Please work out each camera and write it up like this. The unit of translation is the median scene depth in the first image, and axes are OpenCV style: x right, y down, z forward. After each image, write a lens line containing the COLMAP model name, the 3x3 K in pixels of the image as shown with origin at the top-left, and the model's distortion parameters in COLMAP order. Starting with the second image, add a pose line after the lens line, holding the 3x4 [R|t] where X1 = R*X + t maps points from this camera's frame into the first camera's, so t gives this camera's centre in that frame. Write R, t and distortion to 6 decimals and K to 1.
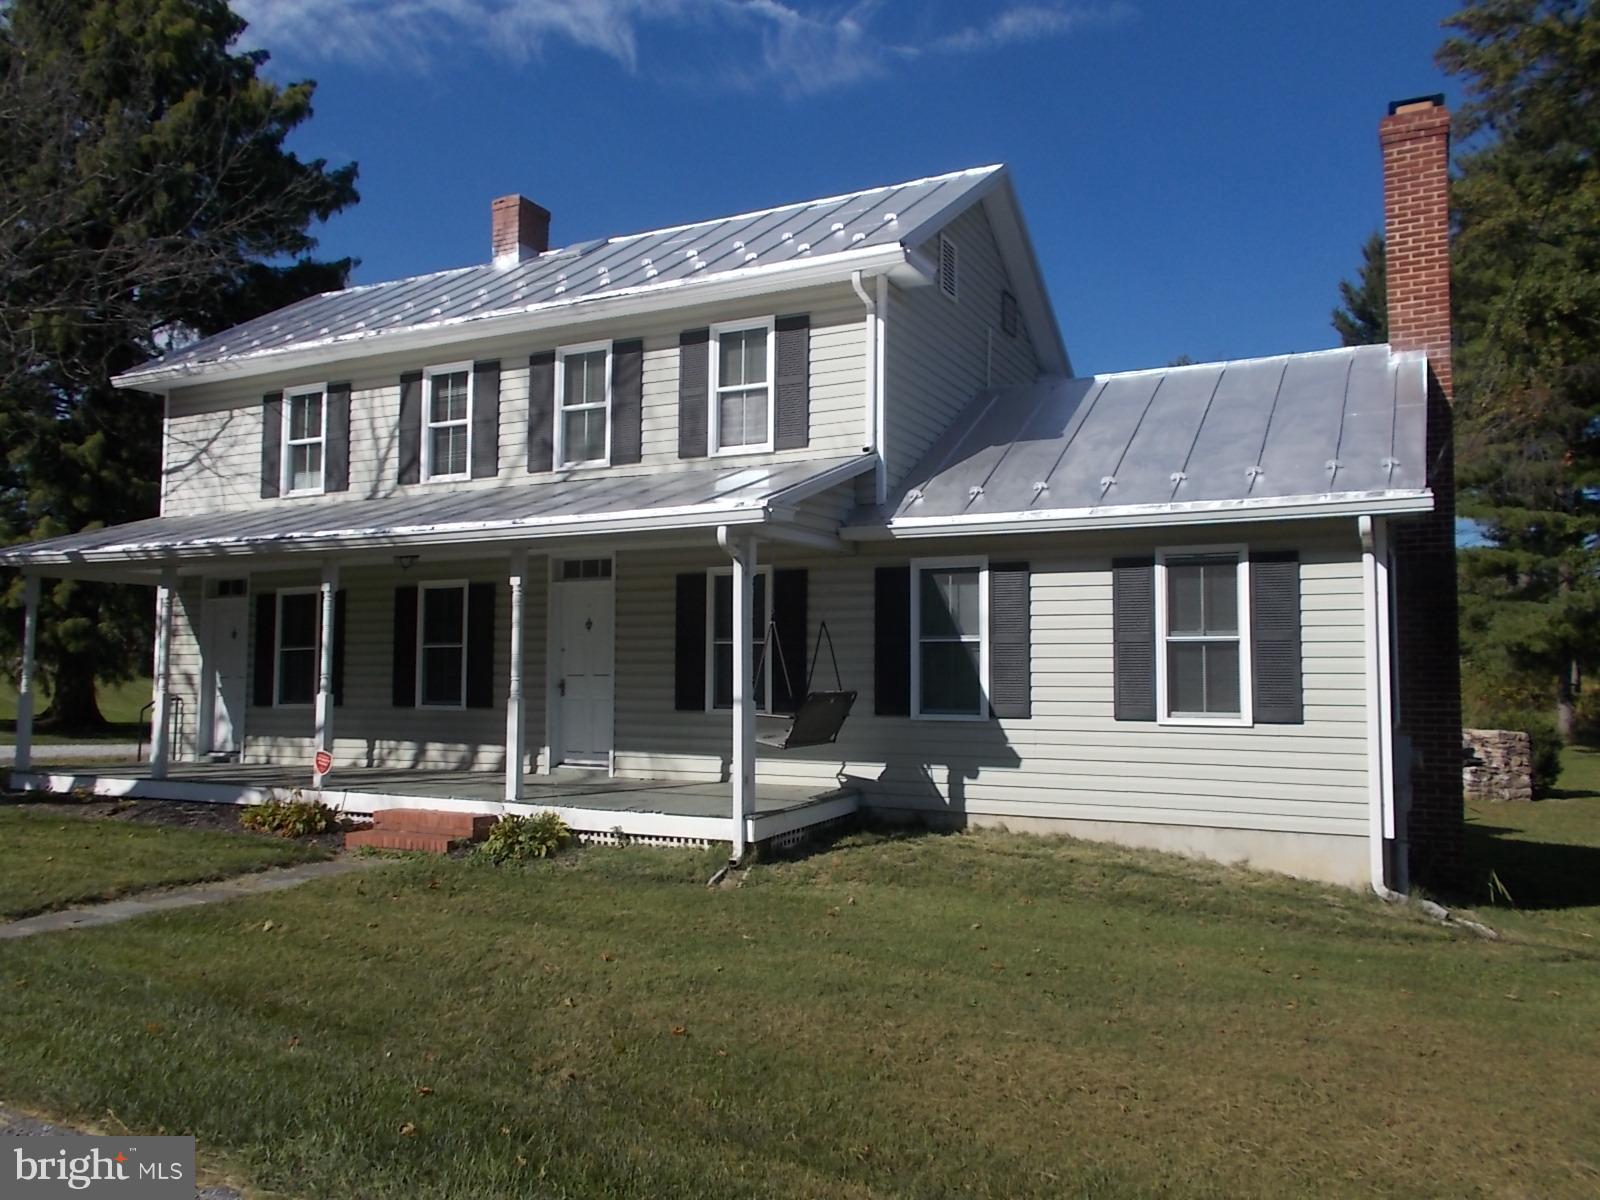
lens RADIAL K [[1249.7, 0, 779.1], [0, 1249.7, 596.5], [0, 0, 1]] dist [0.019928, -0.008119]
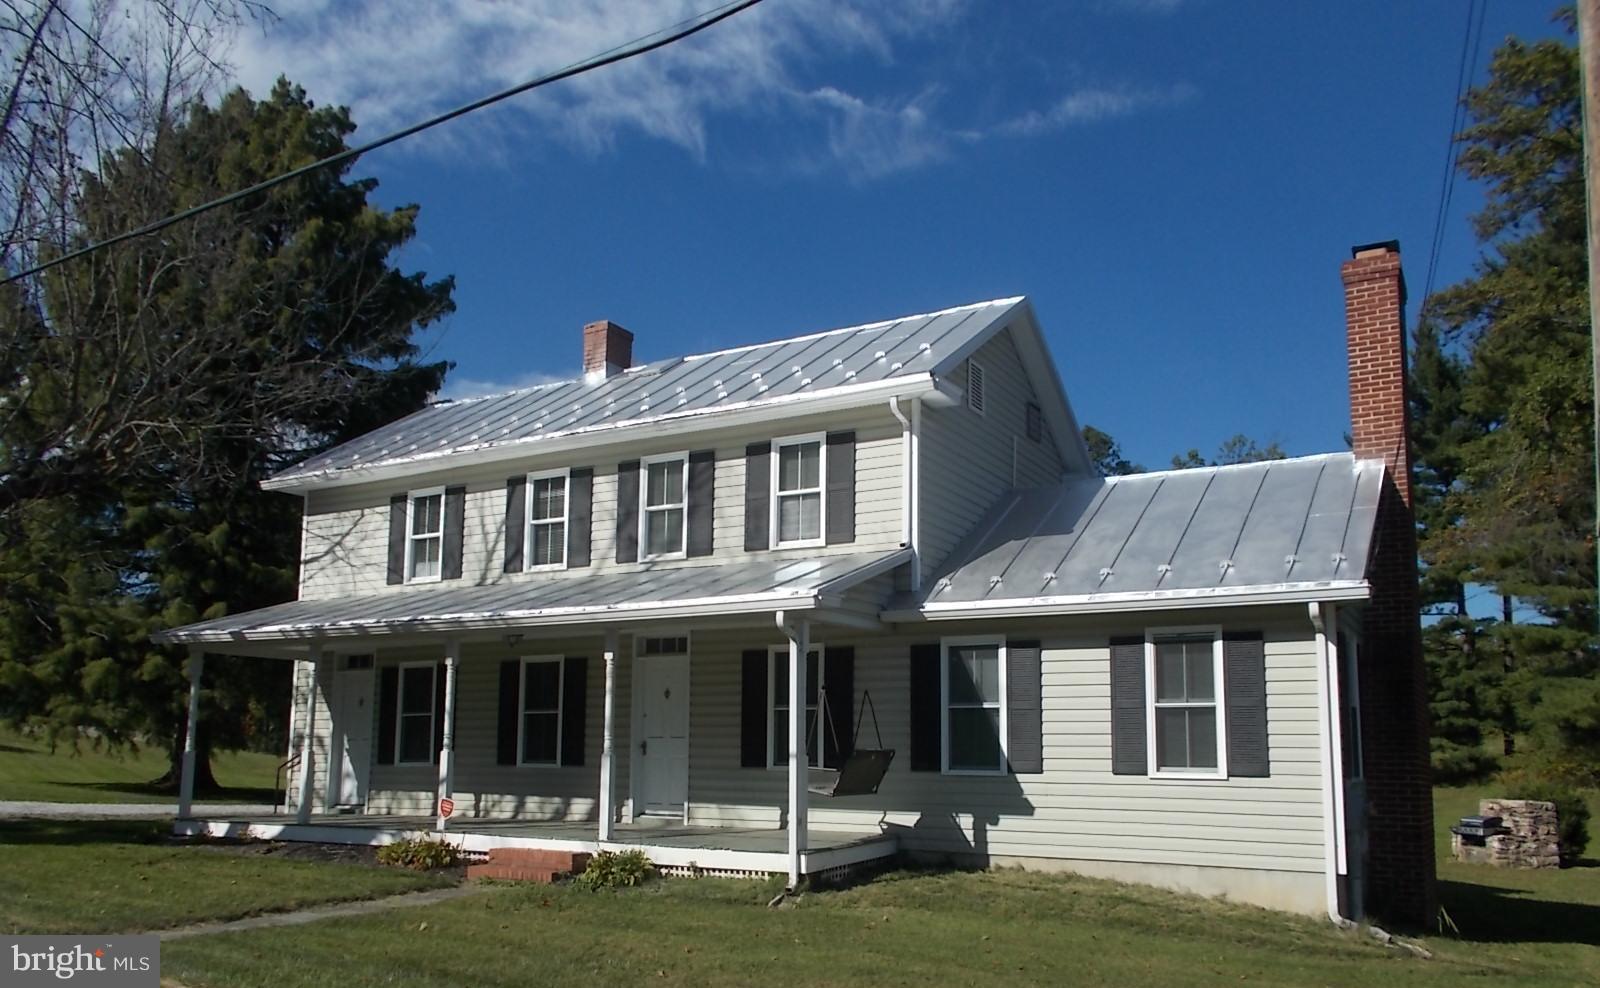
lens RADIAL K [[1248.5, 0, 782.6], [0, 1248.5, 598.5], [0, 0, 1]] dist [0.022986, -0.001681]
pose [[0.998766, -0.001656, -0.049635, 0.014334], [-0.001262, 0.998275, -0.058697, 0.002548], [0.049646, 0.058688, 0.997041, -0.177811]]
